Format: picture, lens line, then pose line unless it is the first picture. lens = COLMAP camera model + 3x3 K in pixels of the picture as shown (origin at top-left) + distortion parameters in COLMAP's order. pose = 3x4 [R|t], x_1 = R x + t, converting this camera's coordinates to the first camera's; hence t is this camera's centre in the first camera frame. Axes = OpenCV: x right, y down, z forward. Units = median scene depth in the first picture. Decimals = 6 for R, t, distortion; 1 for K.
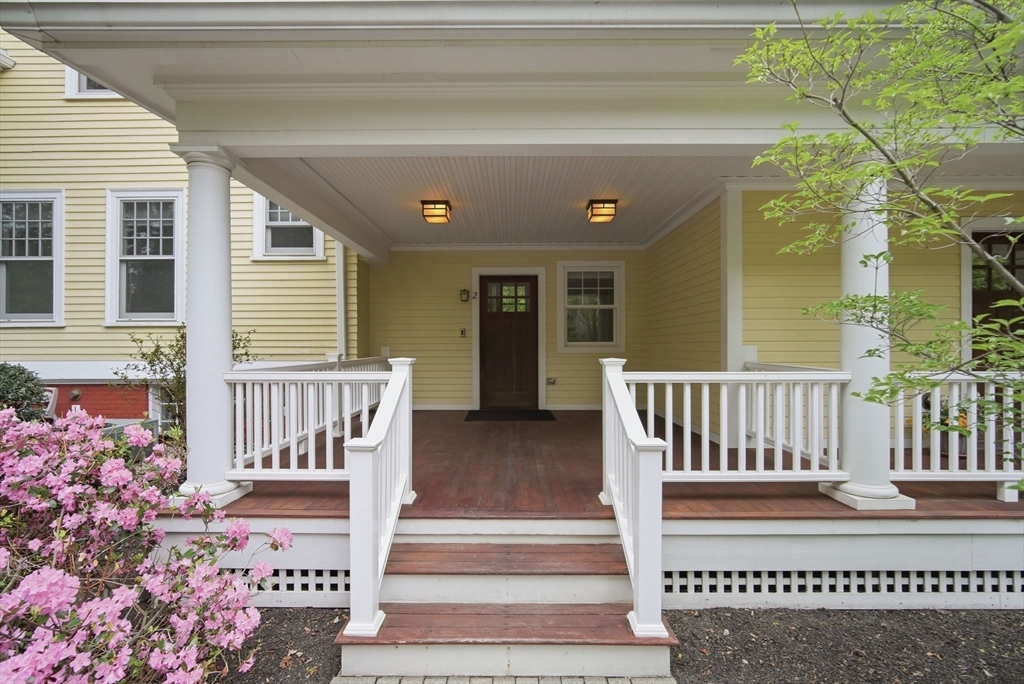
lens RADIAL K [[455.6, 0, 507.3], [0, 455.6, 337.6], [0, 0, 1]] dist [0.001523, 0.000416]
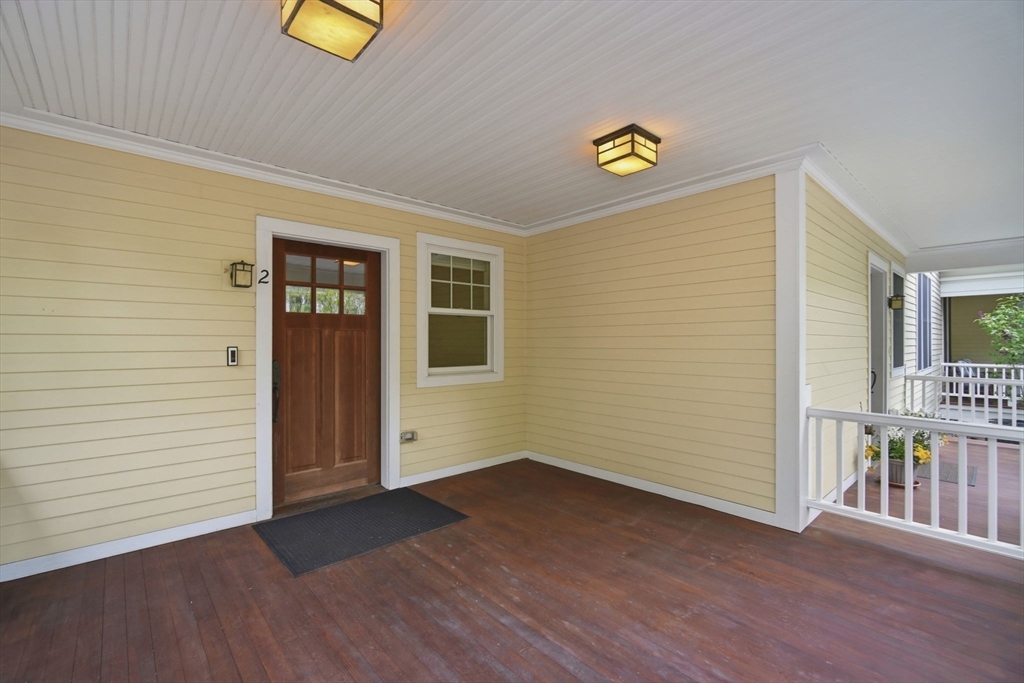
lens RADIAL K [[444.4, 0, 507.2], [0, 444.4, 343.7], [0, 0, 1]] dist [-0.002798, -0.000100]
pose [[0.738038, 0.000060, 0.674759, -0.210756], [-0.014352, 0.999775, 0.015609, -0.037168], [-0.674607, -0.021204, 0.737873, 0.535033]]
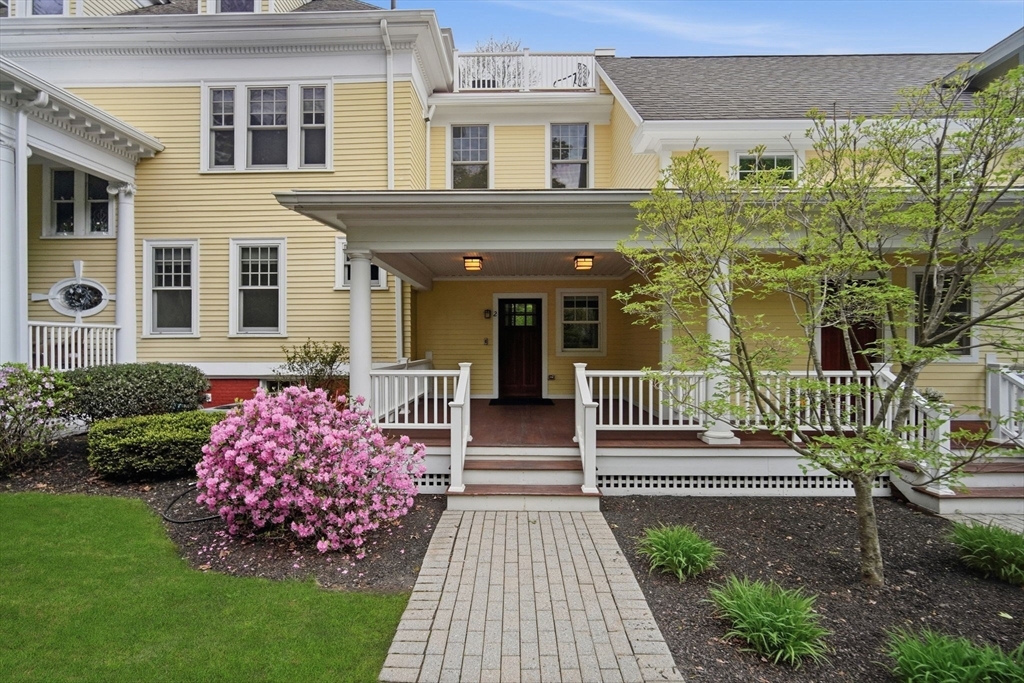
lens RADIAL K [[459.1, 0, 512.0], [0, 459.1, 341.5], [0, 0, 1]] dist [0.000620, 0.000621]
pose [[0.999986, 0.000865, -0.005135, -0.015361], [-0.000803, 0.999927, 0.012024, -0.029516], [0.005145, -0.012020, 0.999915, -0.391708]]
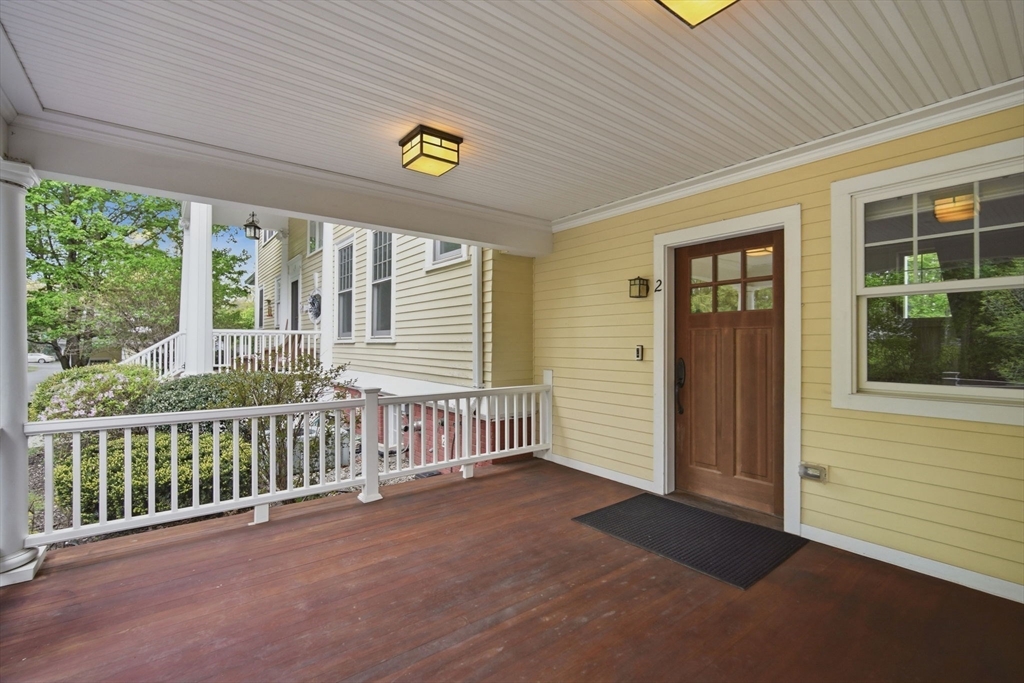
lens RADIAL K [[459.1, 0, 512.0], [0, 459.1, 341.5], [0, 0, 1]] dist [0.000620, 0.000621]
pose [[0.627468, 0.000431, -0.778642, 0.271808], [0.014066, 0.999830, 0.011889, -0.037352], [0.778515, -0.018412, 0.627356, 0.558326]]
